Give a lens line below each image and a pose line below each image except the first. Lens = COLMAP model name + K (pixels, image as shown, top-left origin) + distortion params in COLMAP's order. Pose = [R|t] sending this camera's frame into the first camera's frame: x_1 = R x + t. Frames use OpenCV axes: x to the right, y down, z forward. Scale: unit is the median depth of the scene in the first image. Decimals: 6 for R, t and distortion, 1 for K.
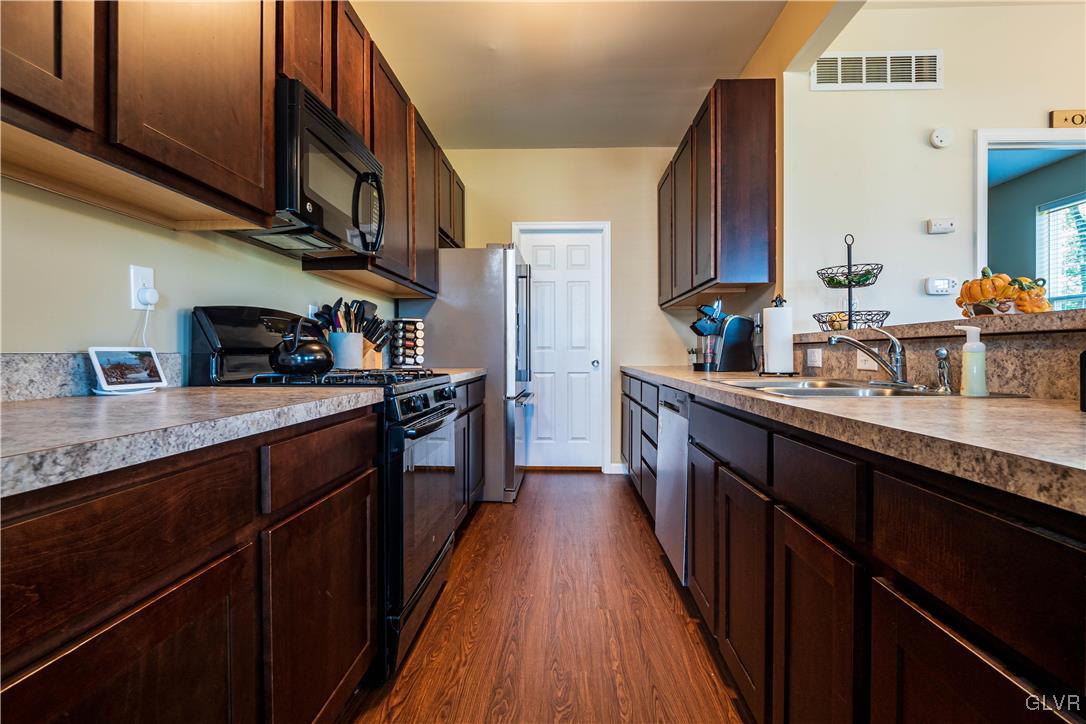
lens RADIAL K [[532.0, 0, 542.3], [0, 532.0, 356.6], [0, 0, 1]] dist [-0.016037, 0.000067]
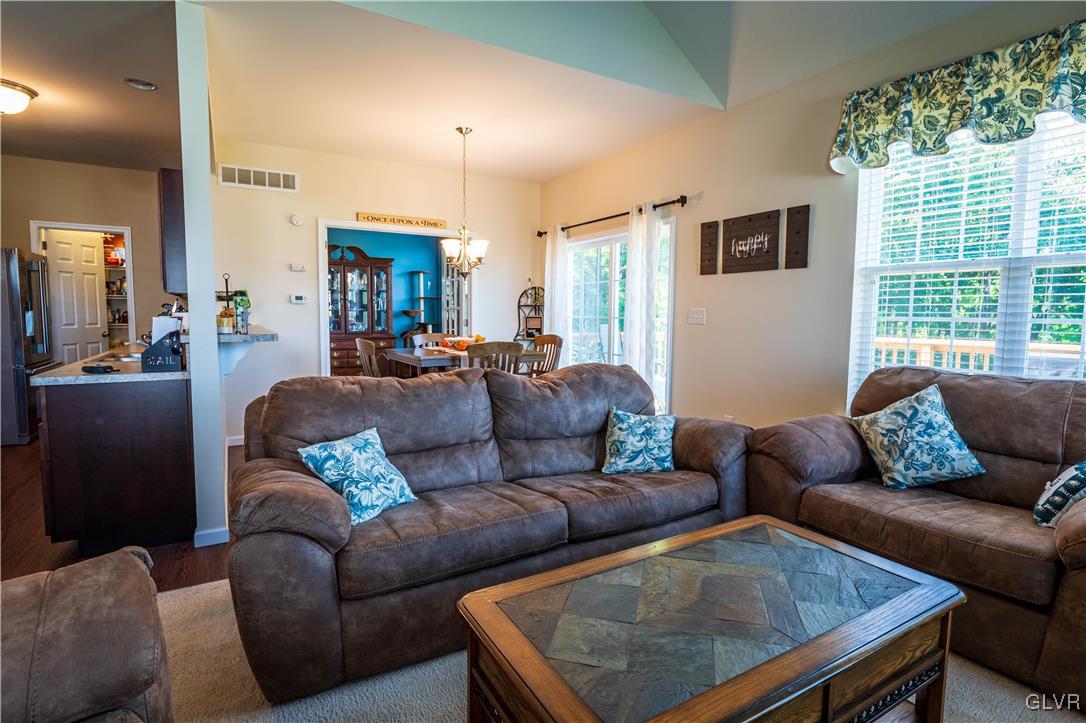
lens RADIAL K [[532.0, 0, 542.3], [0, 532.0, 356.1], [0, 0, 1]] dist [-0.016037, 0.000067]
pose [[0.833354, -0.033830, 0.551703, 0.422991], [-0.008264, 0.997251, 0.073633, -0.075770], [-0.552678, -0.065922, 0.830784, -1.104812]]
